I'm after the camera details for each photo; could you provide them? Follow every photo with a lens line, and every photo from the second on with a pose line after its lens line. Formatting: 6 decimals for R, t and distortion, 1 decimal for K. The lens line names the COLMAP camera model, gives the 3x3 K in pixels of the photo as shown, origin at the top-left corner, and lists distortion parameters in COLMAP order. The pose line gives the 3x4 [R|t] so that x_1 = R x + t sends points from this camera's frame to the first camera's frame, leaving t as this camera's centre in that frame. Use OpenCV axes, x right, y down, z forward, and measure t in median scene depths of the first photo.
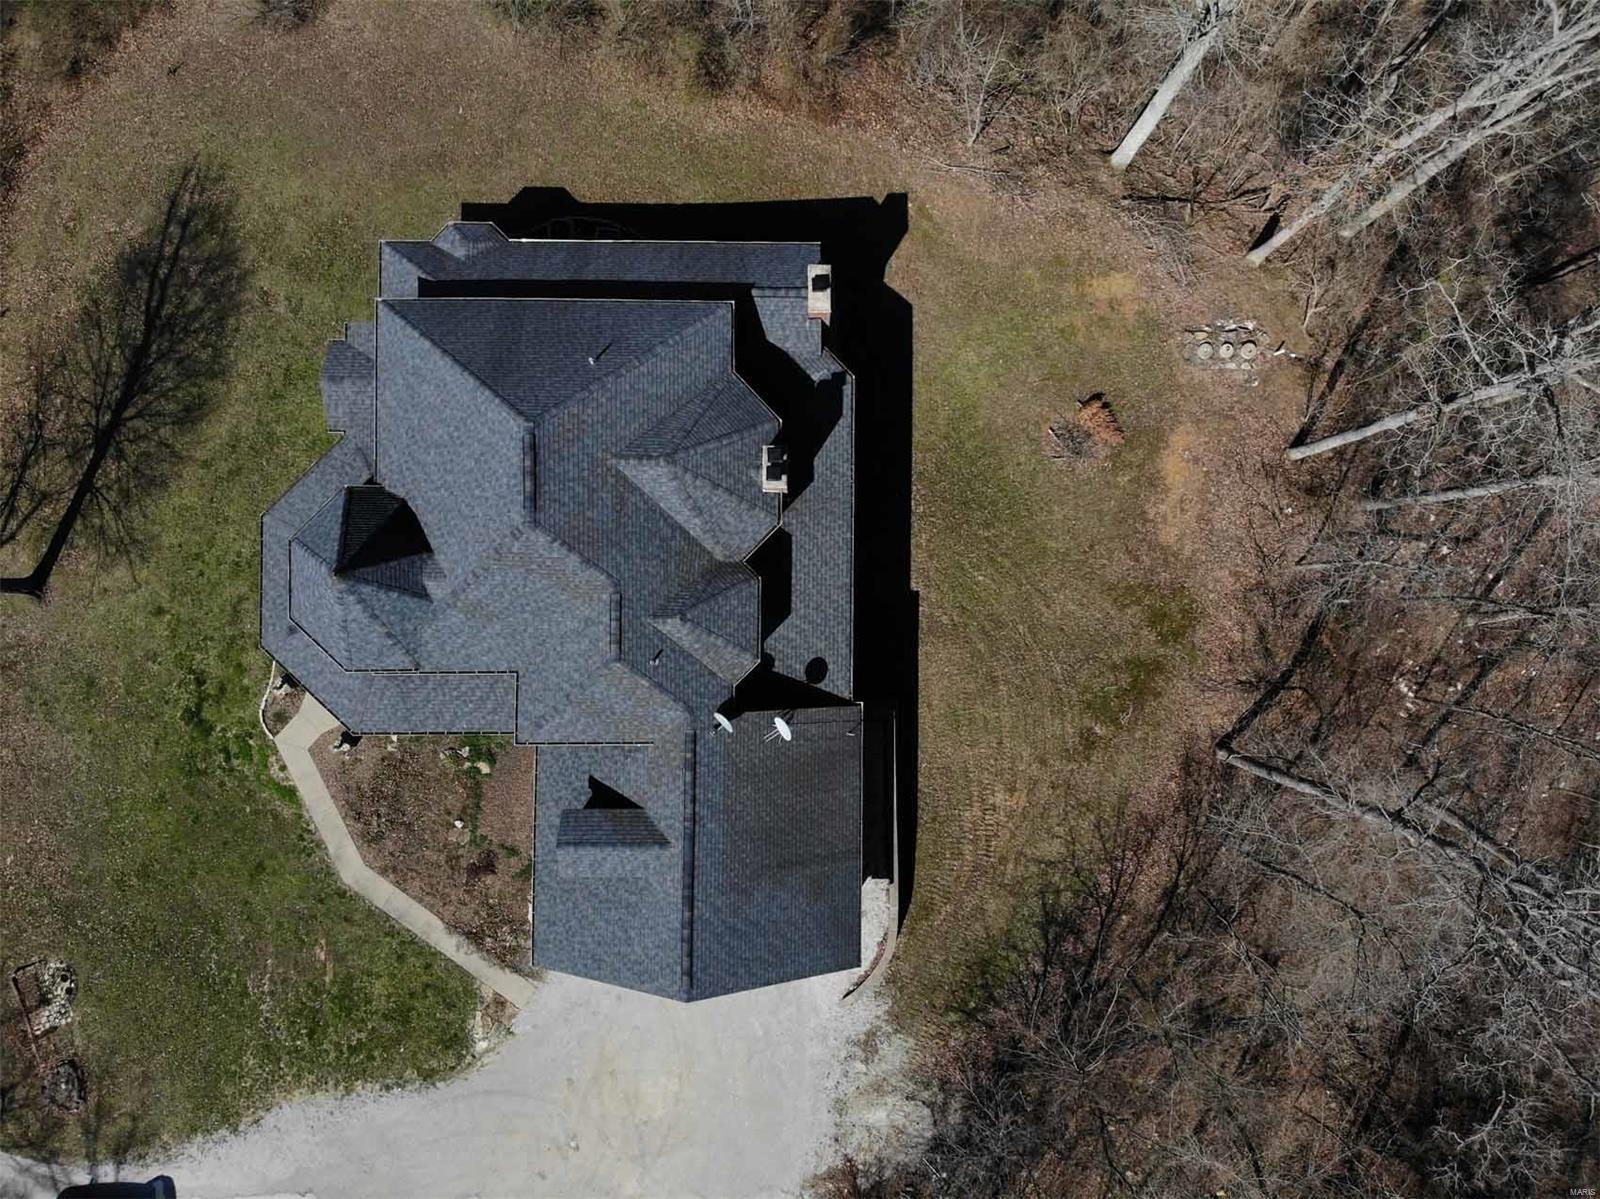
lens RADIAL K [[1168.2, 0, 797.8], [0, 1168.2, 610.1], [0, 0, 1]] dist [0.064388, -0.184258]
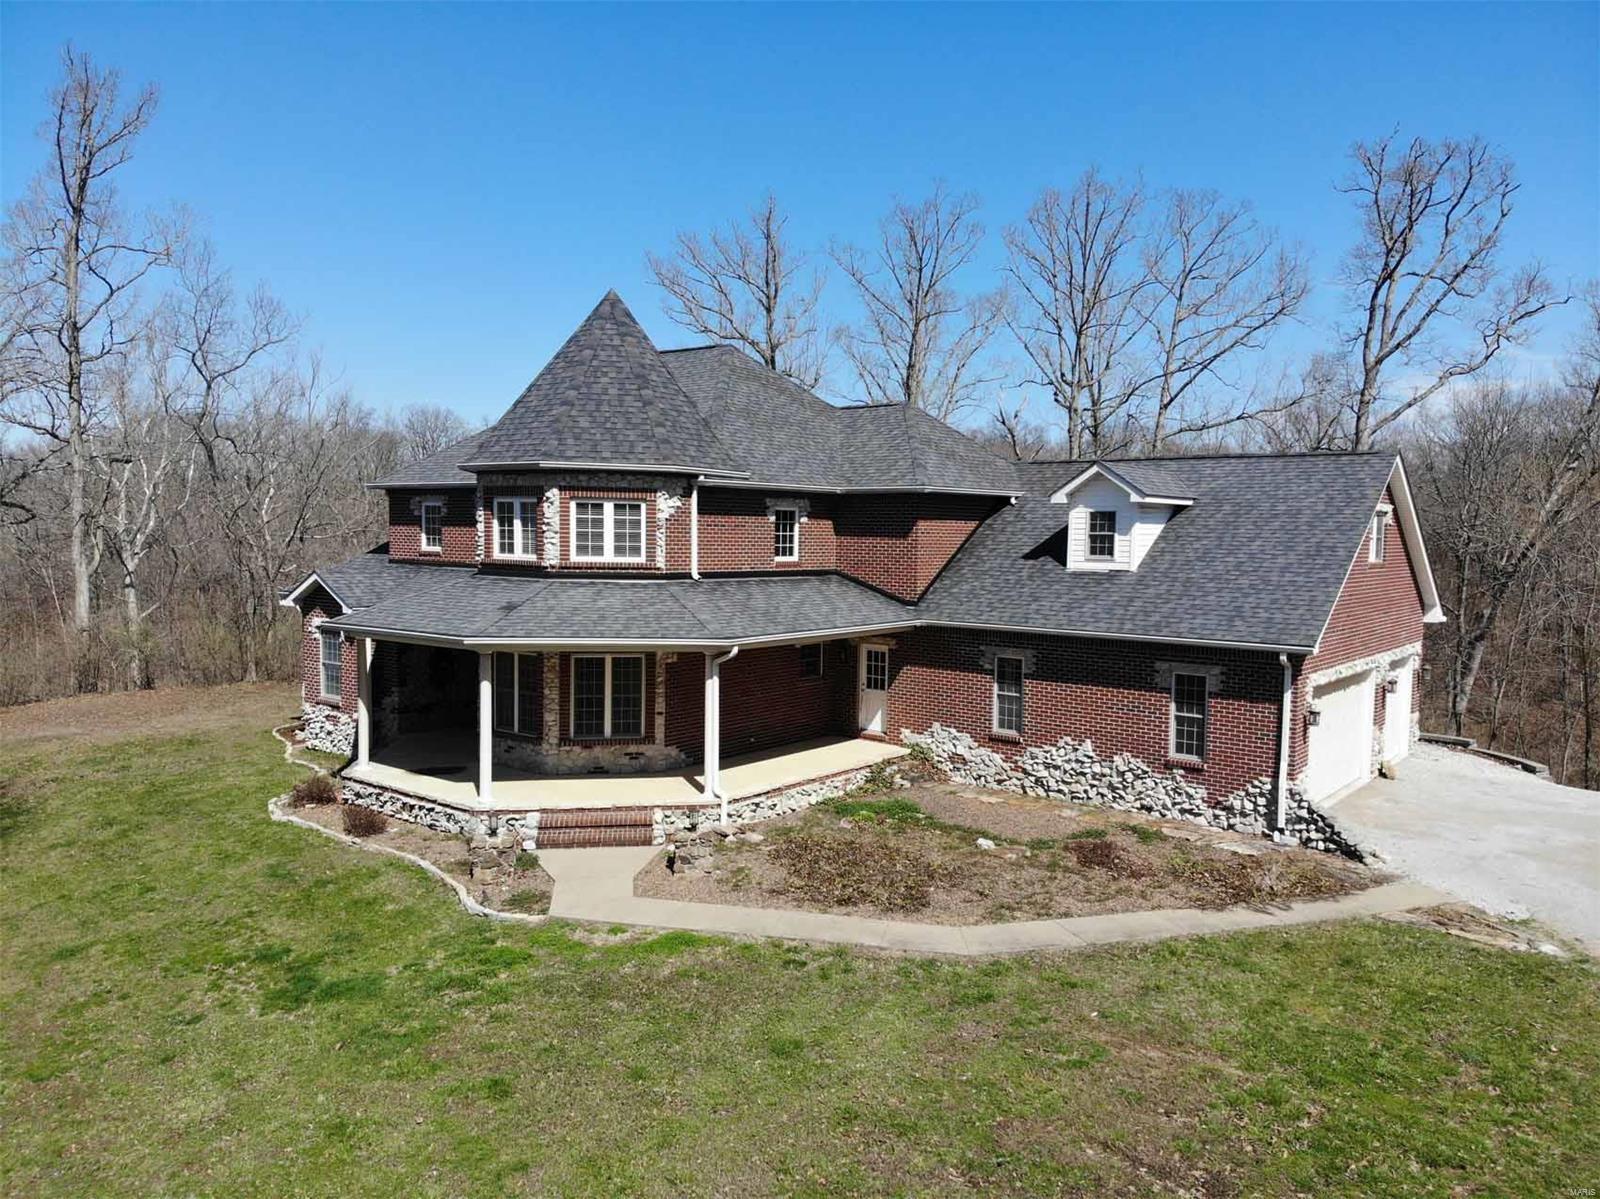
lens RADIAL K [[1168.2, 0, 797.8], [0, 1168.2, 610.1], [0, 0, 1]] dist [0.064388, -0.184258]
pose [[0.626438, -0.044514, 0.778199, -0.687606], [0.779138, 0.064953, -0.623478, 0.404145], [-0.022793, 0.996895, 0.075372, 0.872242]]
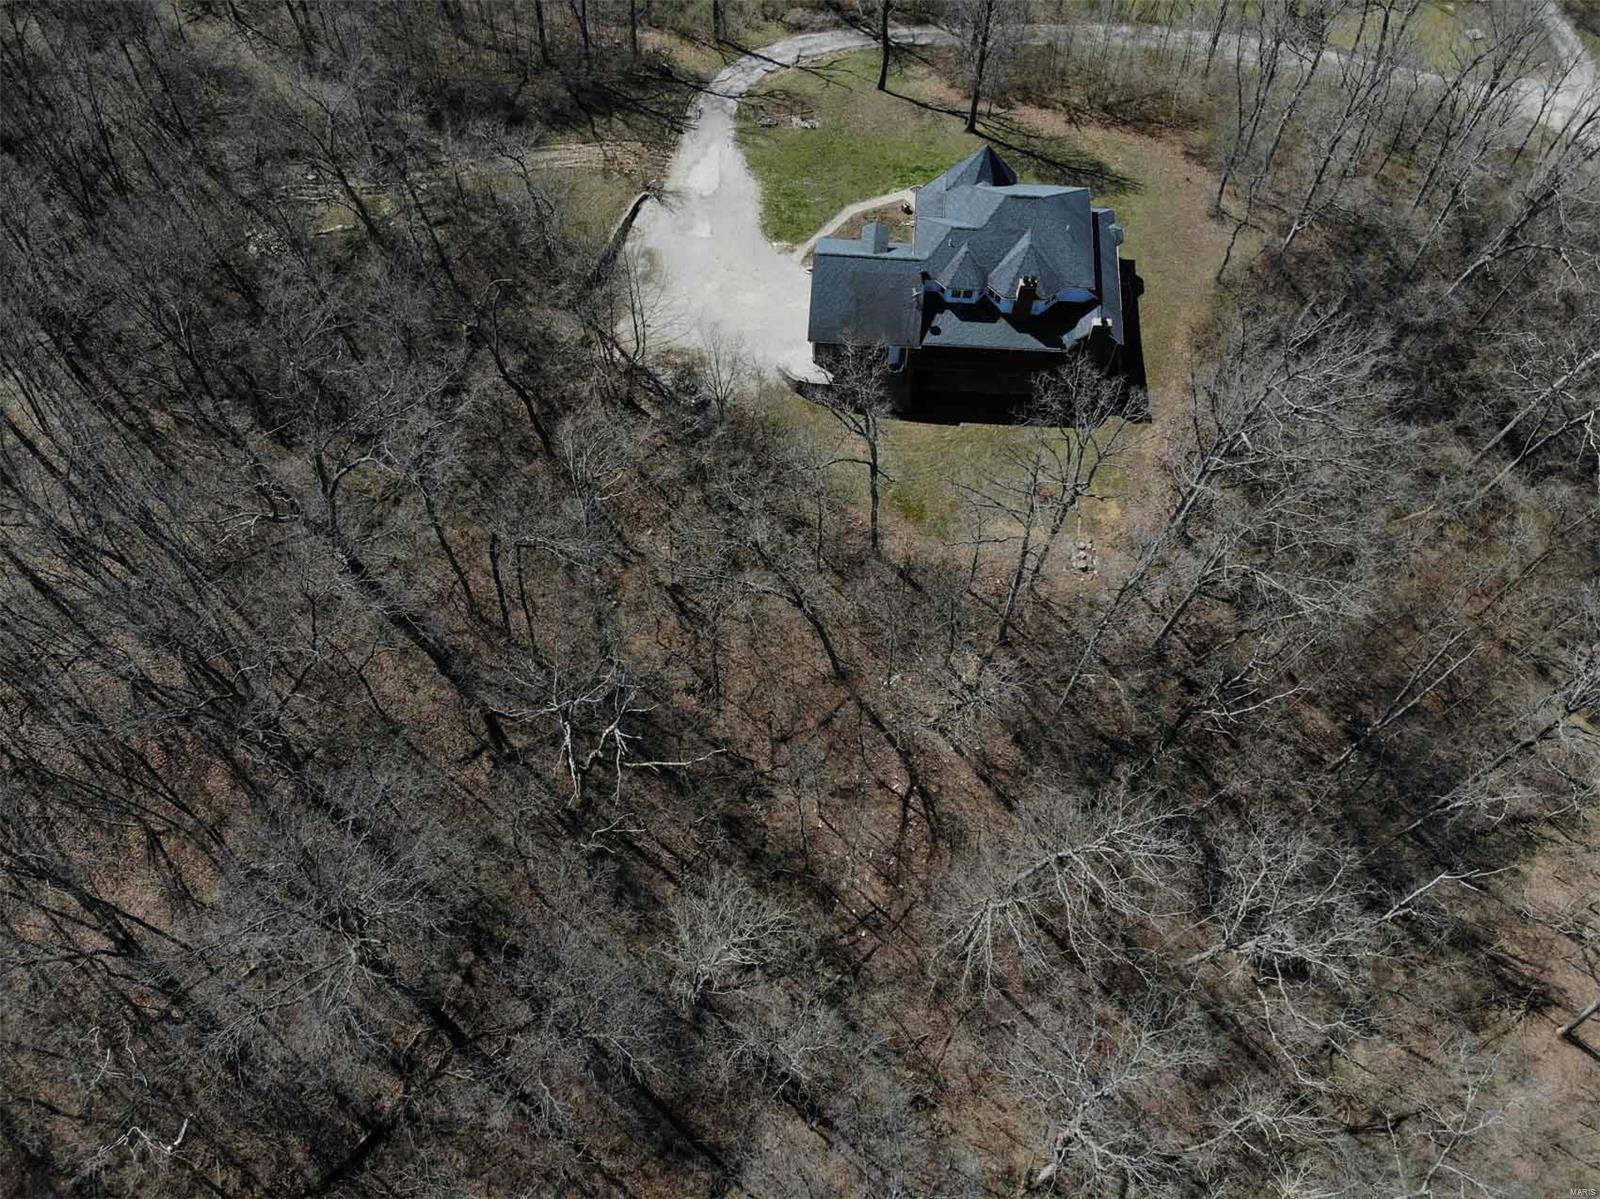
lens RADIAL K [[1168.2, 0, 797.8], [0, 1168.2, 610.1], [0, 0, 1]] dist [0.064388, -0.184258]
pose [[-0.087010, 0.874913, -0.476400, 1.493512], [-0.996023, -0.067187, 0.058524, 0.137187], [0.019196, 0.479597, 0.877279, -0.716437]]
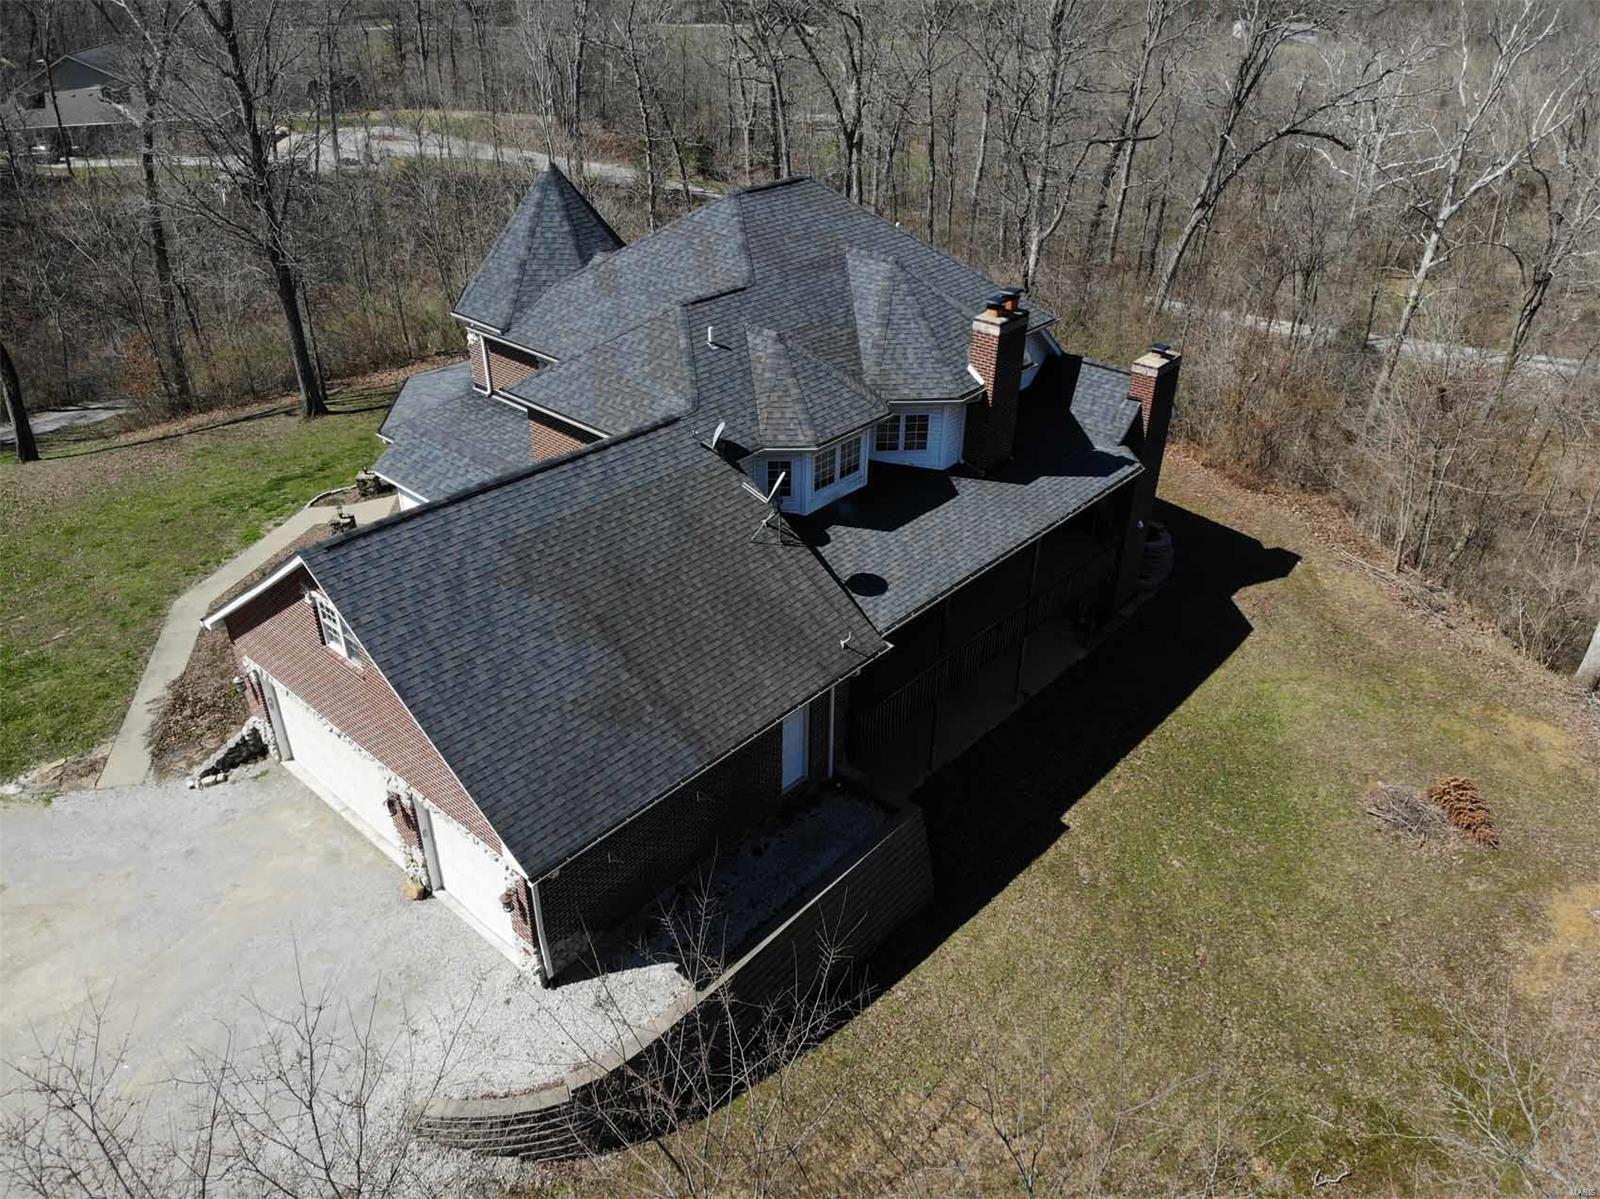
lens RADIAL K [[1168.2, 0, 797.8], [0, 1168.2, 610.1], [0, 0, 1]] dist [0.064388, -0.184258]
pose [[0.748621, 0.351753, -0.561994, 0.317106], [-0.662957, 0.387679, -0.640463, 0.444036], [-0.007412, 0.852042, 0.523421, 0.619807]]
